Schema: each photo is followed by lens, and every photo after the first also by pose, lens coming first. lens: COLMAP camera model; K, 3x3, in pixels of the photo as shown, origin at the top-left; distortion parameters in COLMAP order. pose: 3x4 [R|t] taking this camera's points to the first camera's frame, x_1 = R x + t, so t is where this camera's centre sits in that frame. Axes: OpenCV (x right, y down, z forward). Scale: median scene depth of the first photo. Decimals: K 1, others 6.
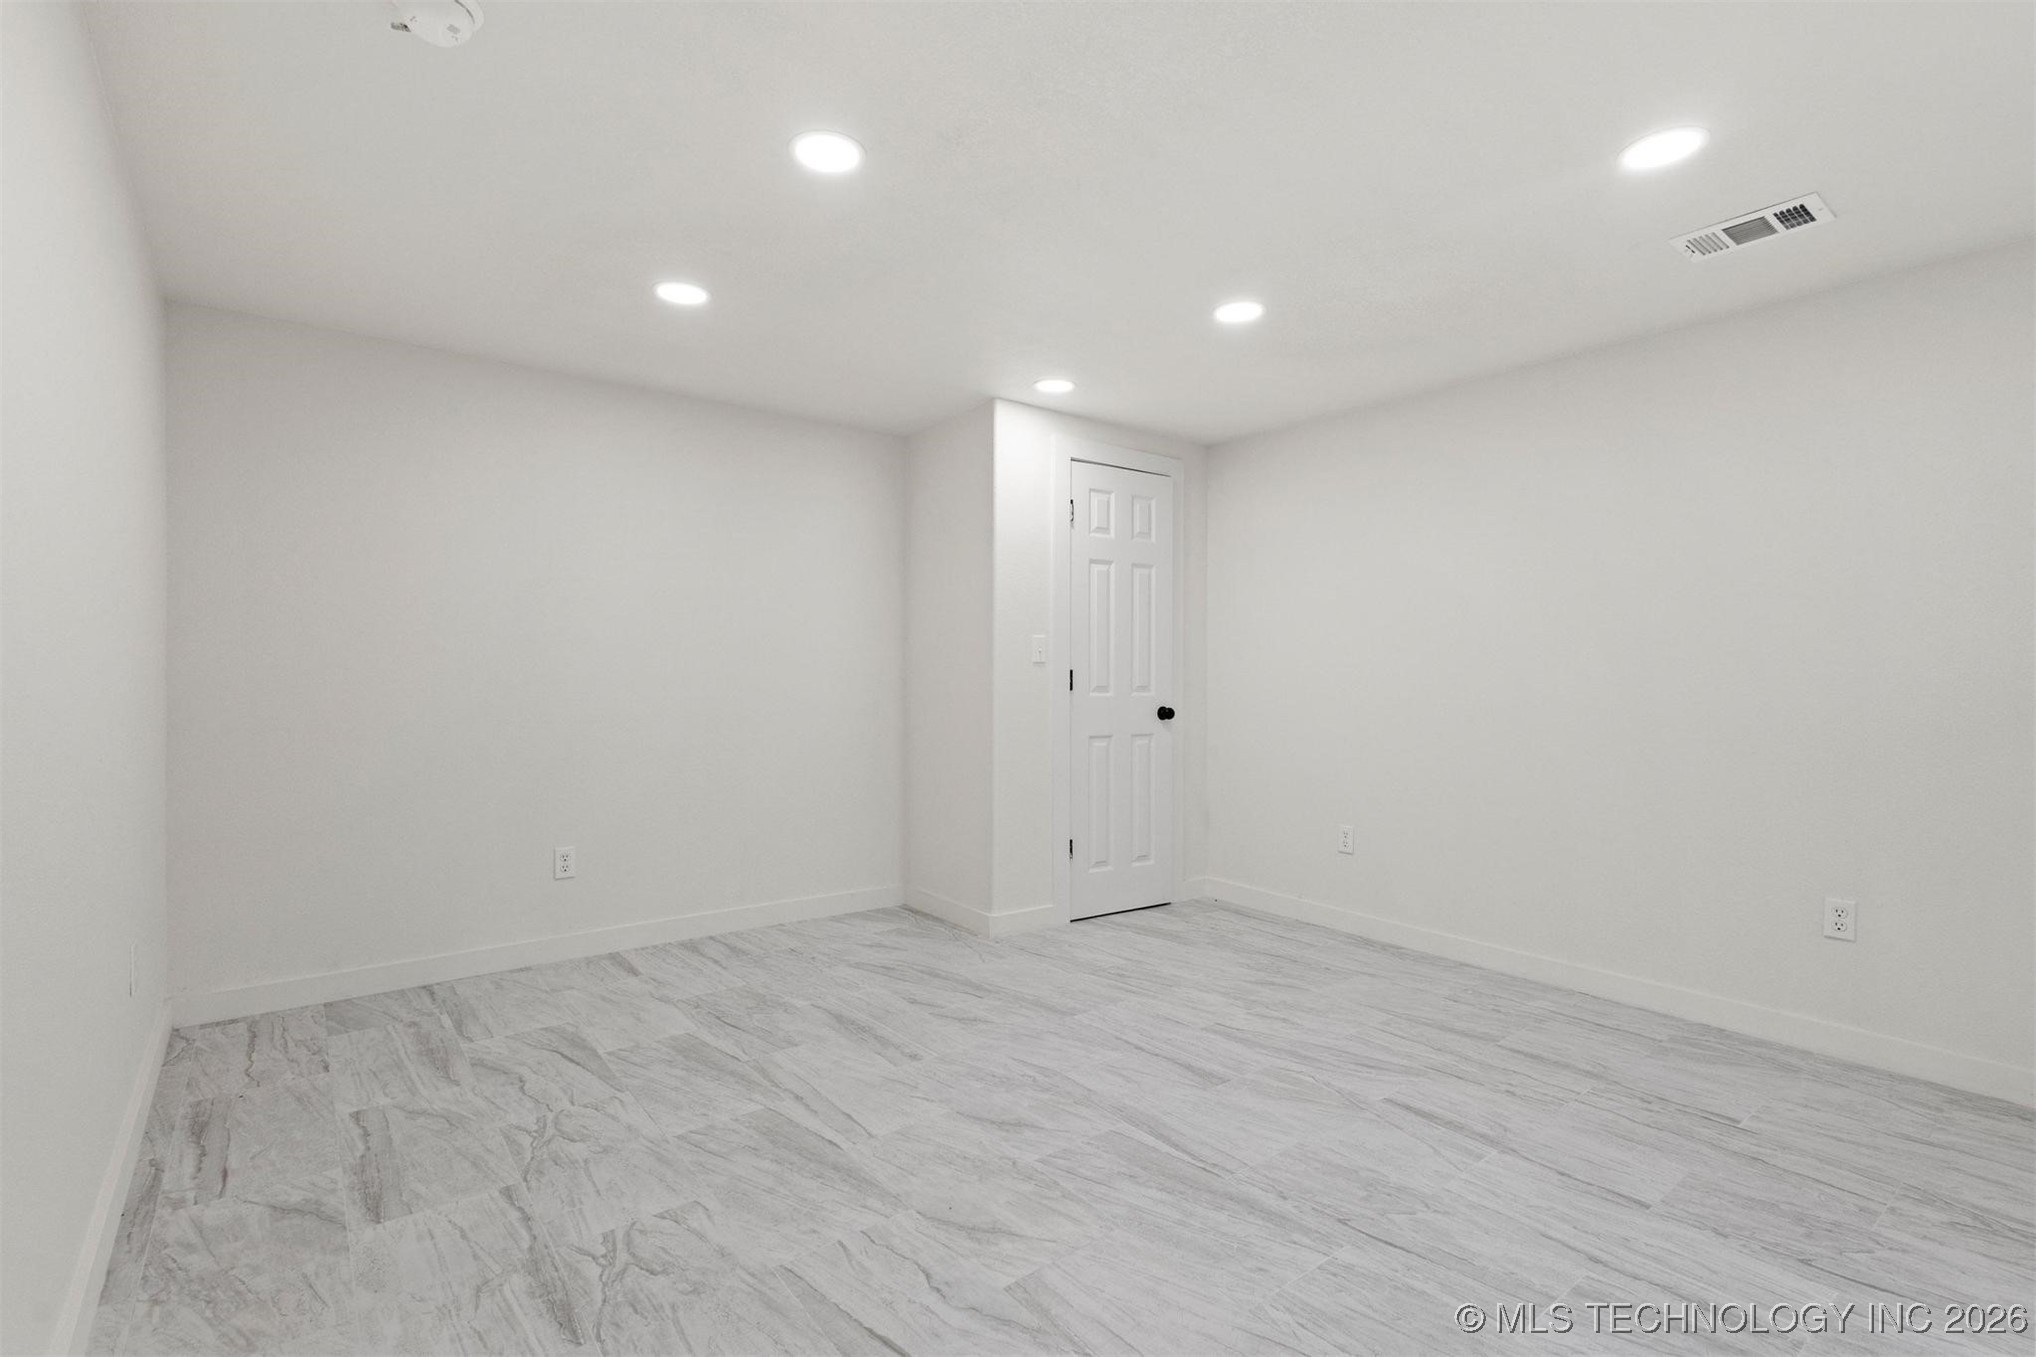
lens RADIAL K [[931.2, 0, 1021.4], [0, 931.2, 672.4], [0, 0, 1]] dist [0.006703, -0.001486]
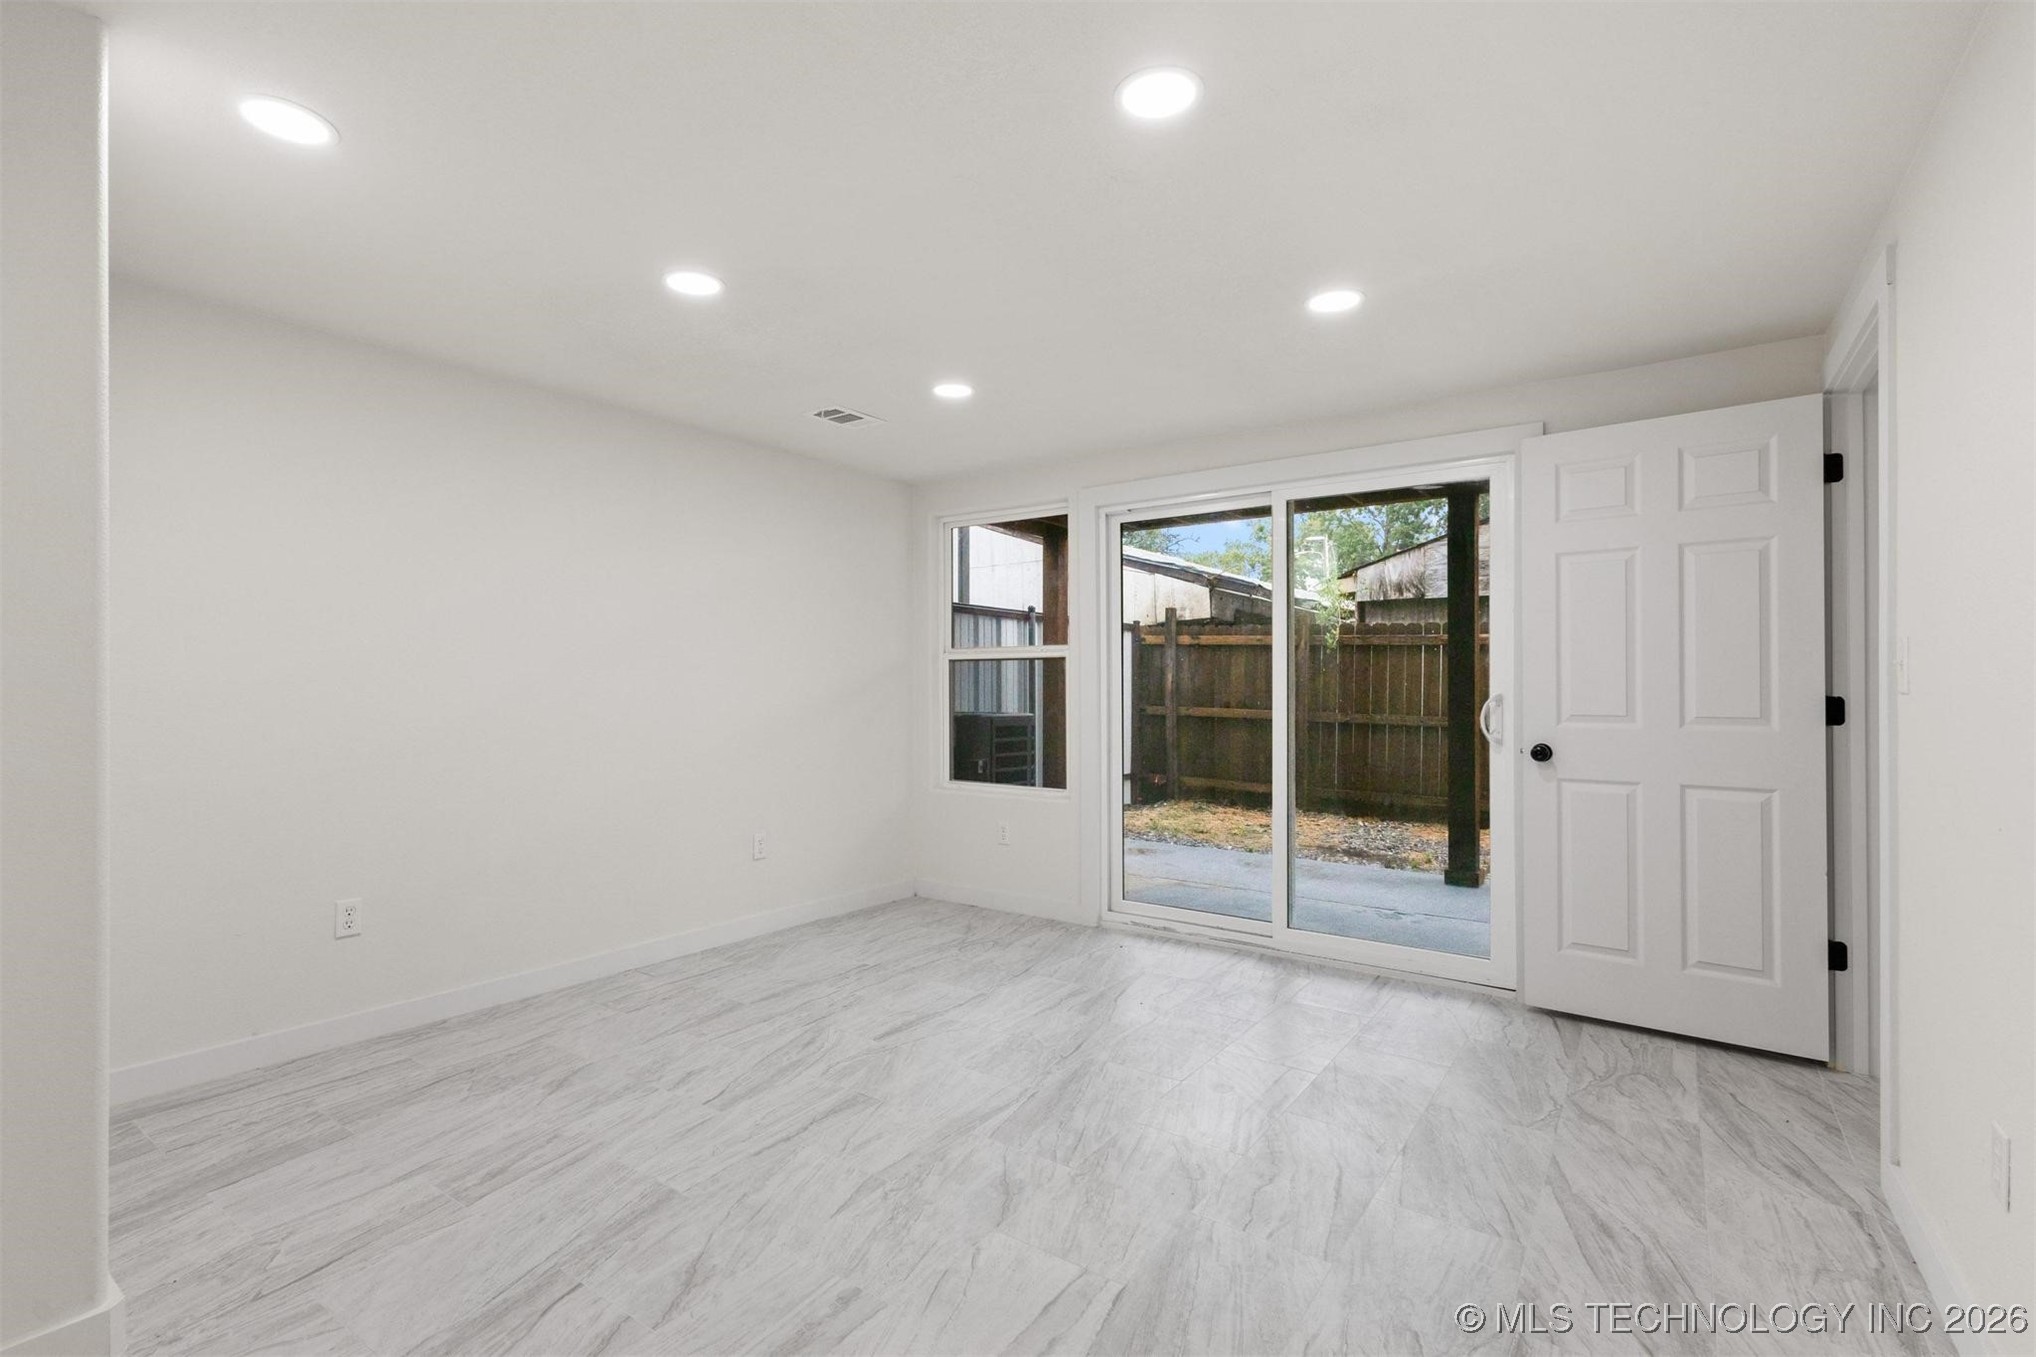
lens RADIAL K [[931.2, 0, 1021.4], [0, 931.2, 672.4], [0, 0, 1]] dist [0.006703, -0.001486]
pose [[-0.292617, 0.007637, 0.956199, -0.749755], [-0.006343, 0.999931, -0.009927, -0.013312], [-0.956209, -0.008970, -0.292548, 1.049163]]
